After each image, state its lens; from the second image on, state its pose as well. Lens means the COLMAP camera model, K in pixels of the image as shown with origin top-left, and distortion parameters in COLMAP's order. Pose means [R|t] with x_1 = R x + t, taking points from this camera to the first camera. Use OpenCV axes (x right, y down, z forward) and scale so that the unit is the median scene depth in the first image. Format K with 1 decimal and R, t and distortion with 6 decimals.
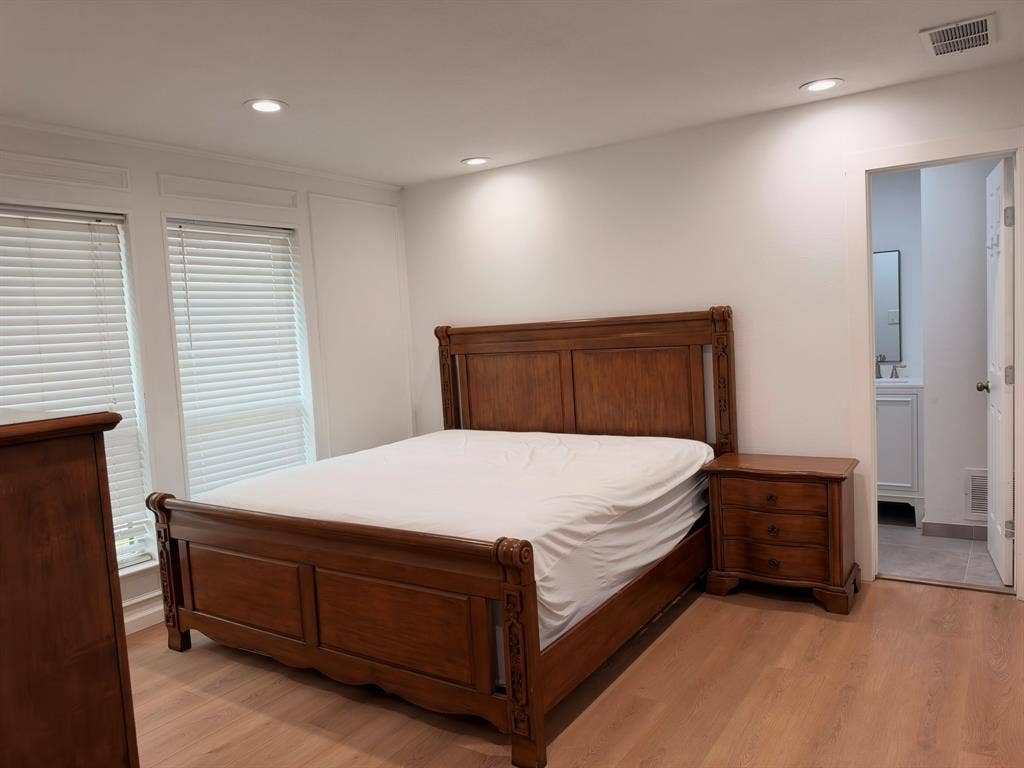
lens RADIAL K [[740.1, 0, 507.7], [0, 740.1, 382.9], [0, 0, 1]] dist [-0.006758, -0.000391]
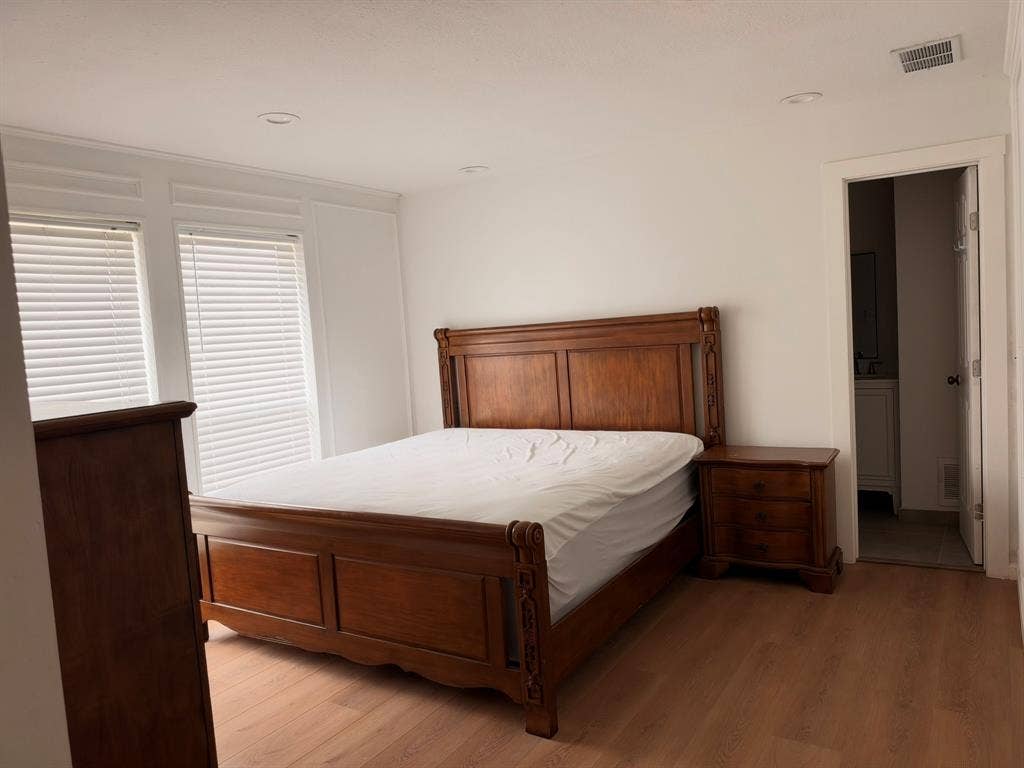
lens RADIAL K [[745.7, 0, 512.0], [0, 745.7, 384.0], [0, 0, 1]] dist [0.001292, -0.003660]
pose [[0.999478, -0.011018, 0.030369, -0.029332], [0.011159, 0.999928, -0.004481, 0.009170], [-0.030317, 0.004817, 0.999529, -0.063328]]
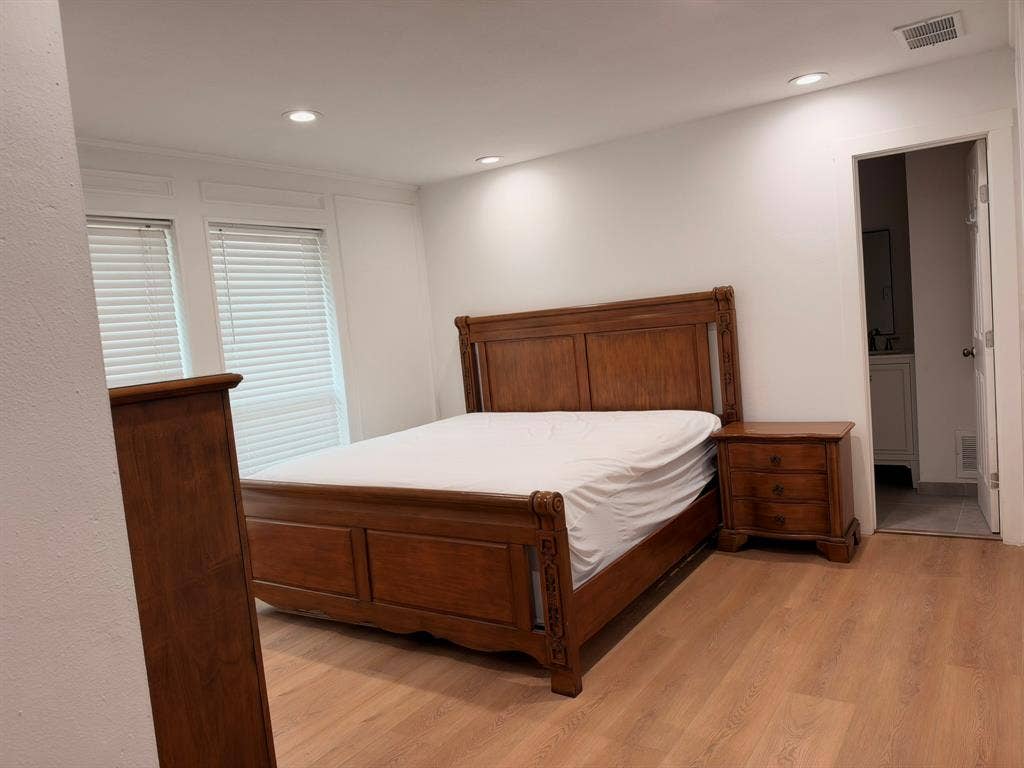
lens RADIAL K [[751.8, 0, 512.0], [0, 751.8, 384.0], [0, 0, 1]] dist [0.003077, -0.006407]
pose [[0.999402, -0.034570, 0.000656, -0.027632], [0.034569, 0.999400, 0.001944, 0.028082], [-0.000723, -0.001920, 0.999998, -0.107301]]
